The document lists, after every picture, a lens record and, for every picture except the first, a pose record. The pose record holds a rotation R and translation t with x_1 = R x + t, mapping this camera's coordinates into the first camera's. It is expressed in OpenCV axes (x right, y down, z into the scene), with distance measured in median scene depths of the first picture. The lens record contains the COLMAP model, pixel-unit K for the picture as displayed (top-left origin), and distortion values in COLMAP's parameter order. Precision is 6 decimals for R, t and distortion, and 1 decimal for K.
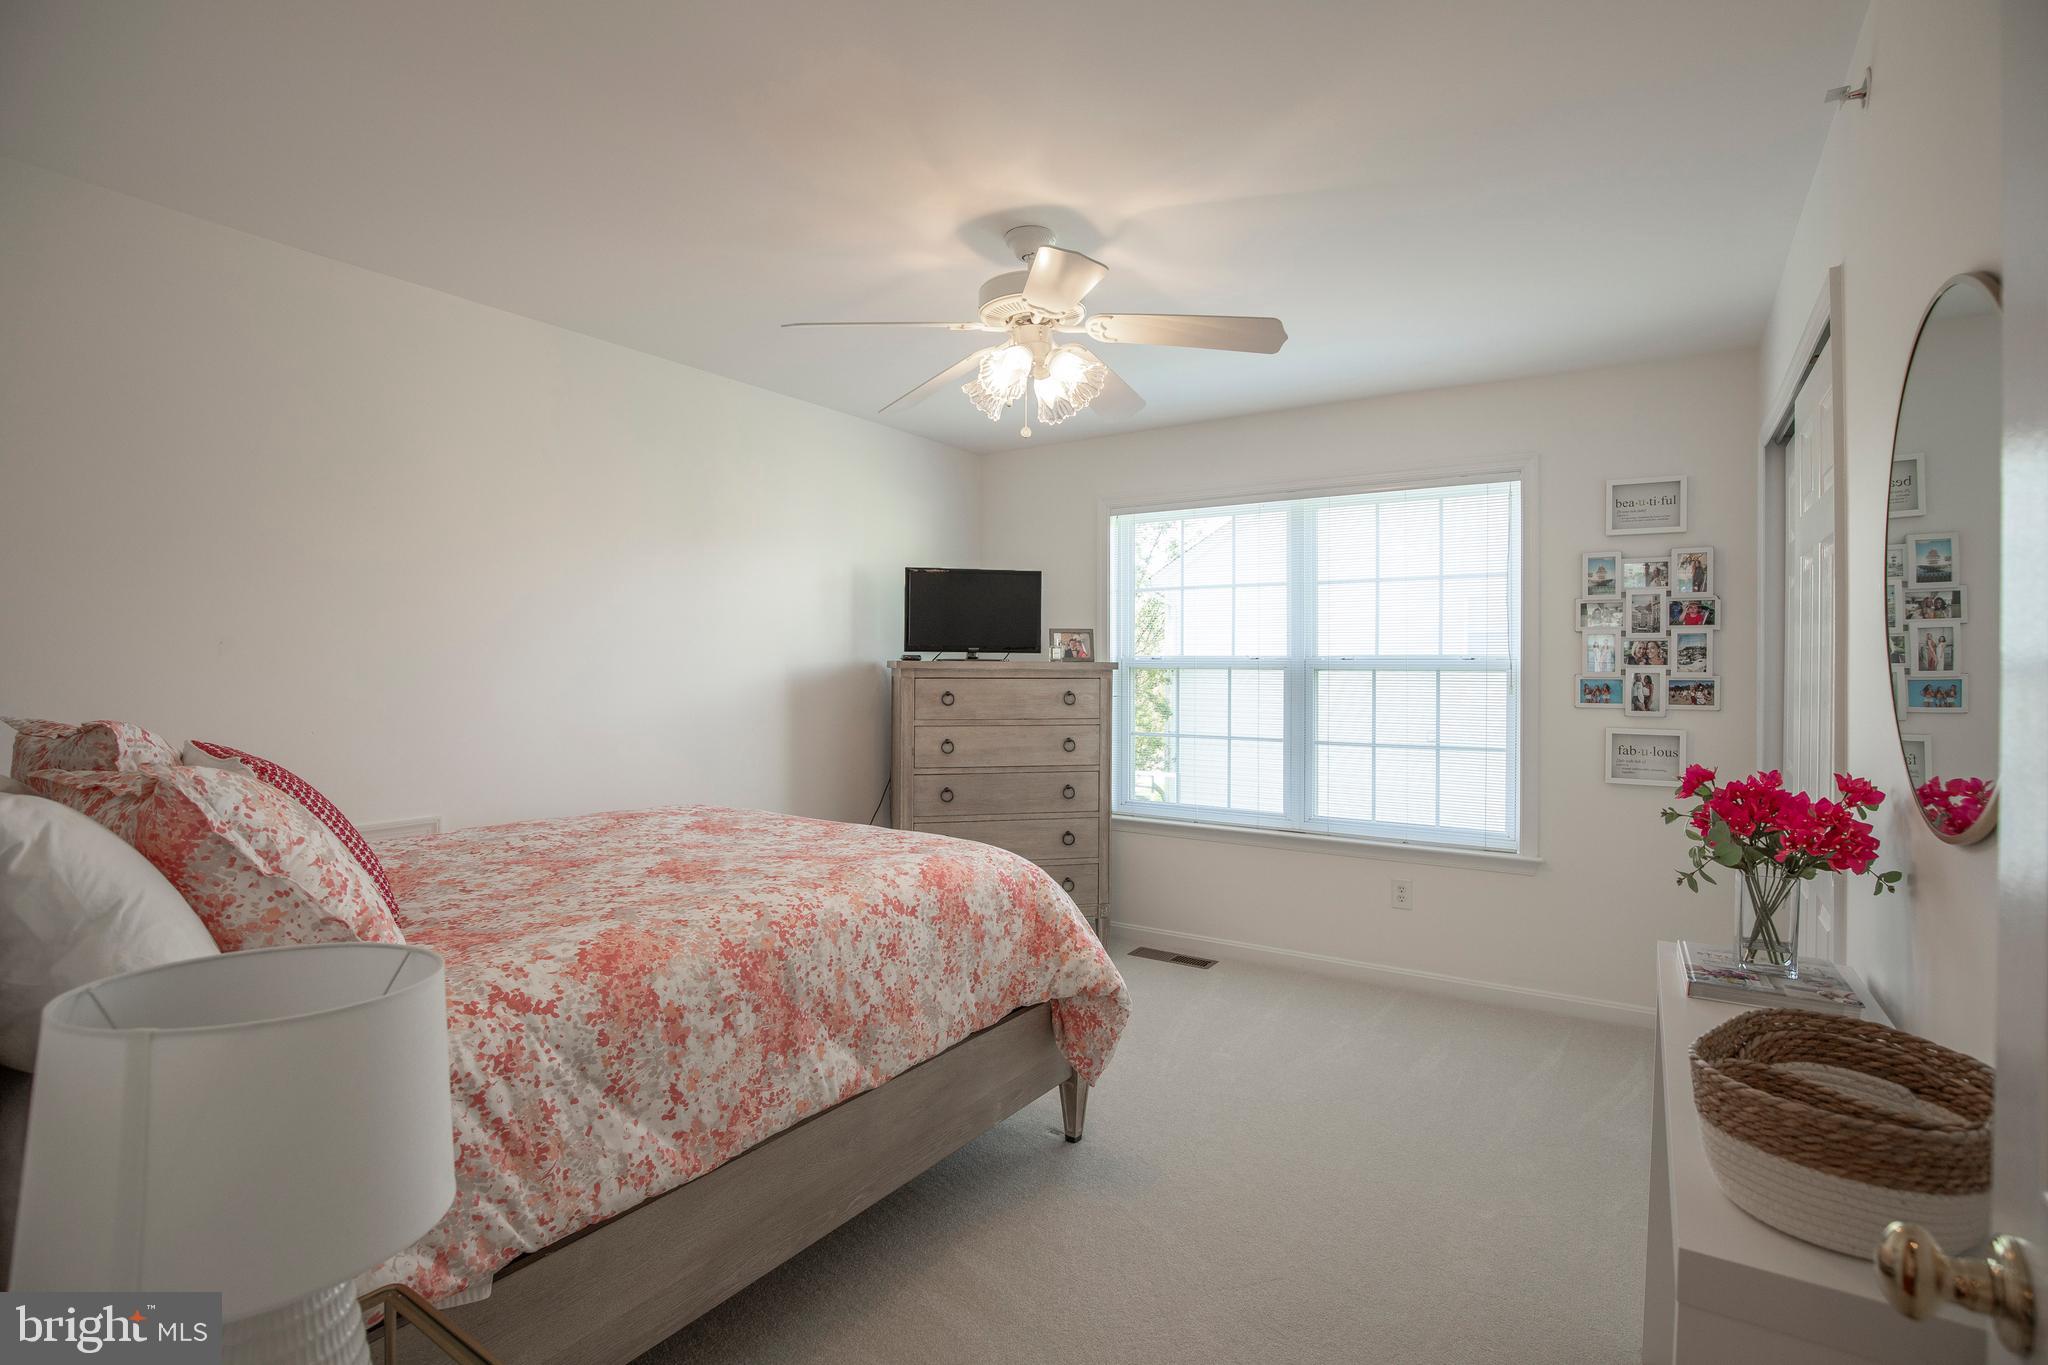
lens RADIAL K [[943.3, 0, 1037.1], [0, 943.3, 673.0], [0, 0, 1]] dist [-0.028855, 0.001905]
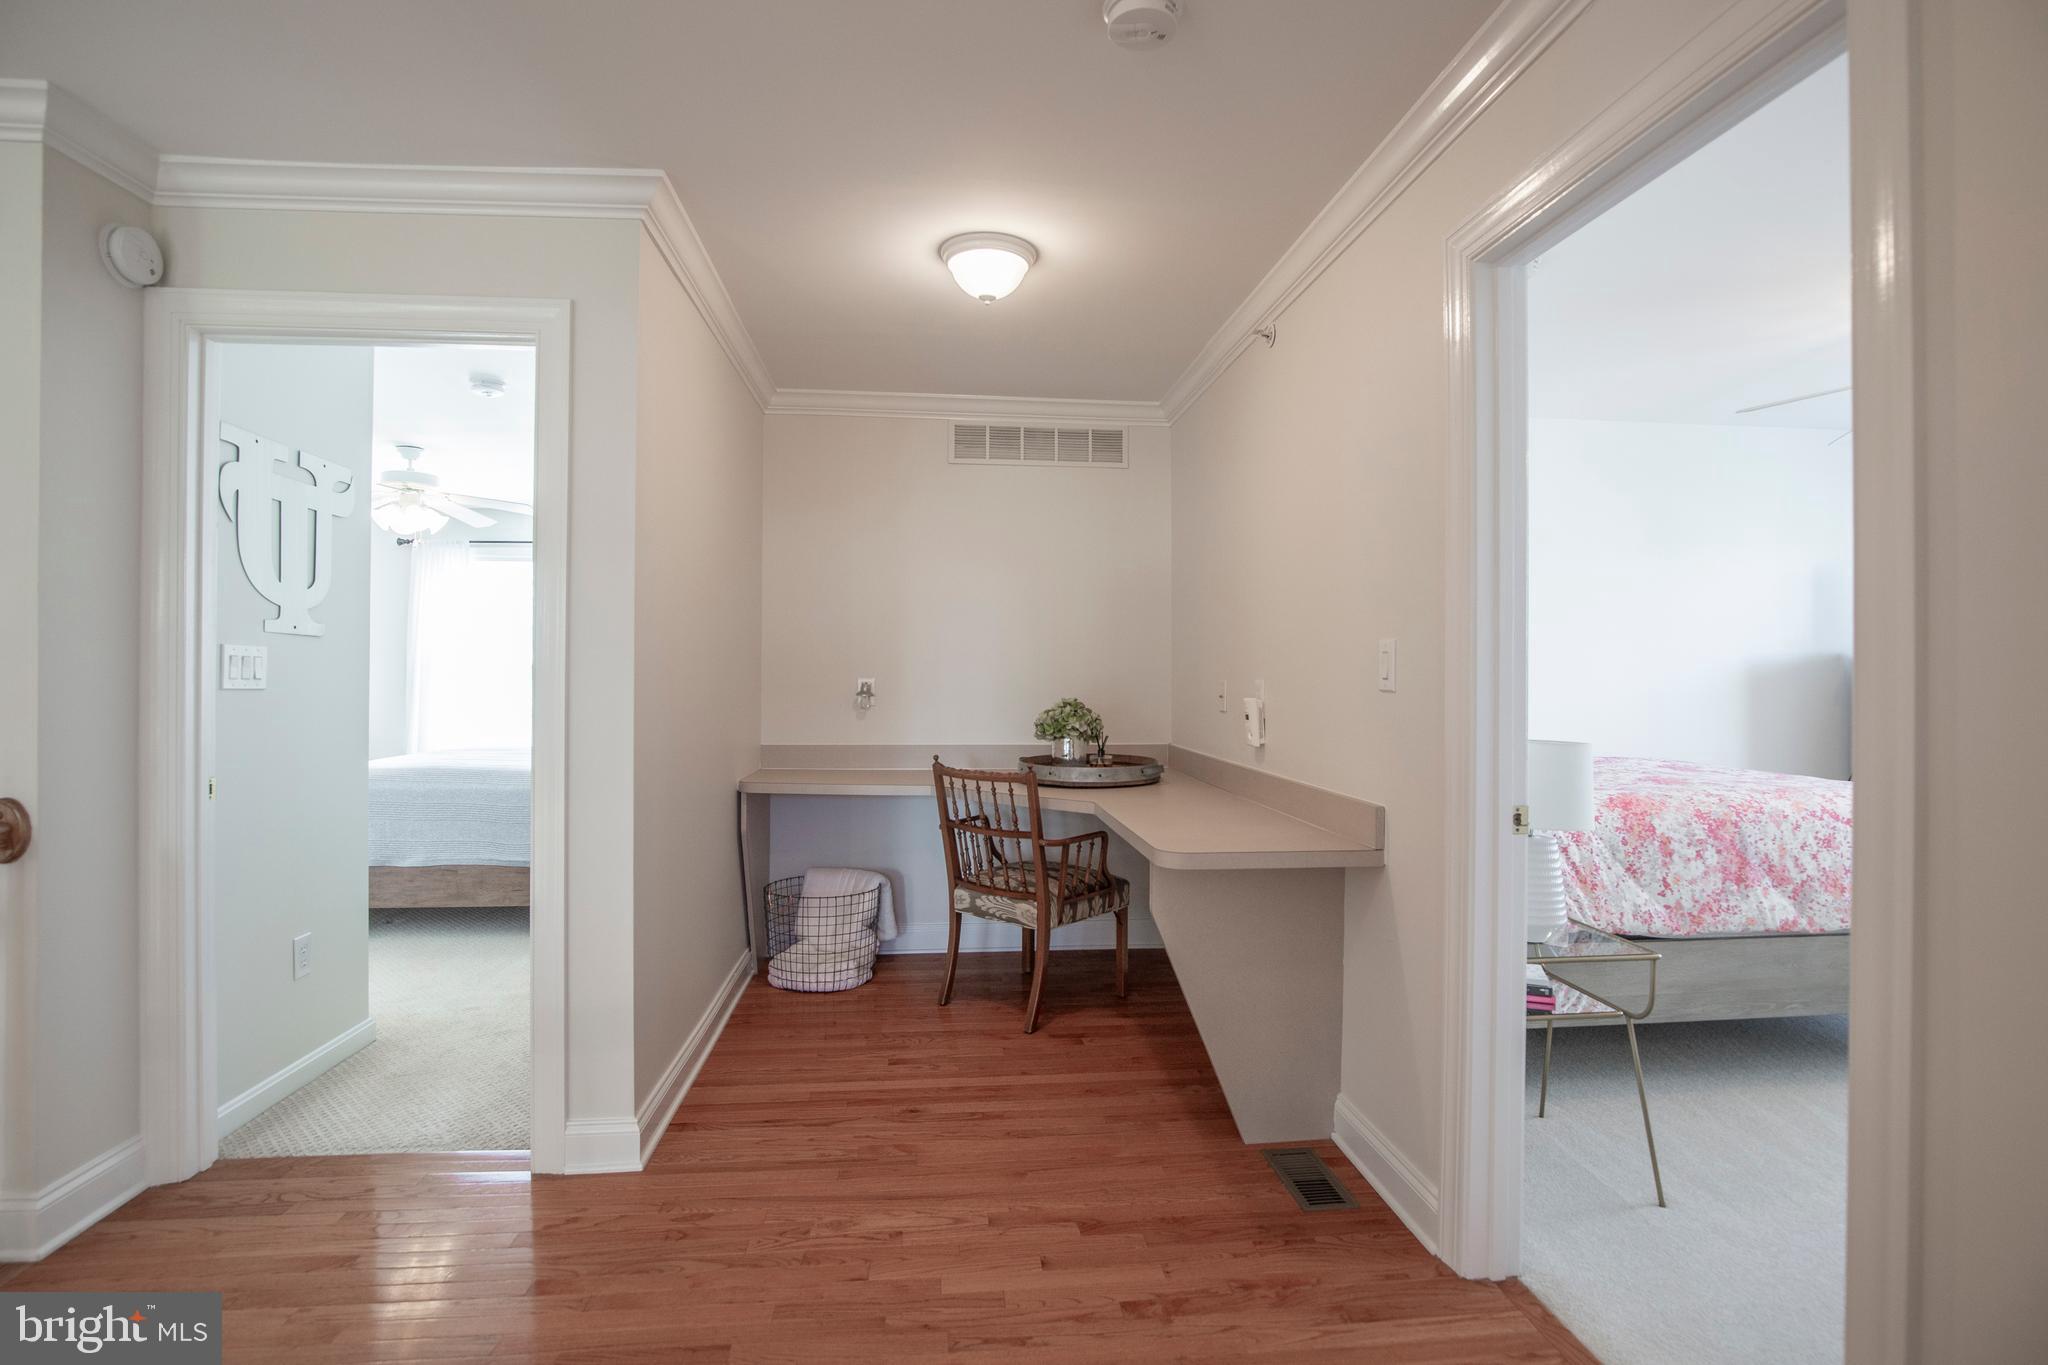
lens RADIAL K [[943.3, 0, 1037.1], [0, 943.3, 673.0], [0, 0, 1]] dist [-0.028855, 0.001905]
pose [[0.612715, -0.001458, -0.790303, 0.266054], [-0.007539, 0.999942, -0.007689, 0.067346], [0.790268, 0.010670, 0.612668, -0.984884]]
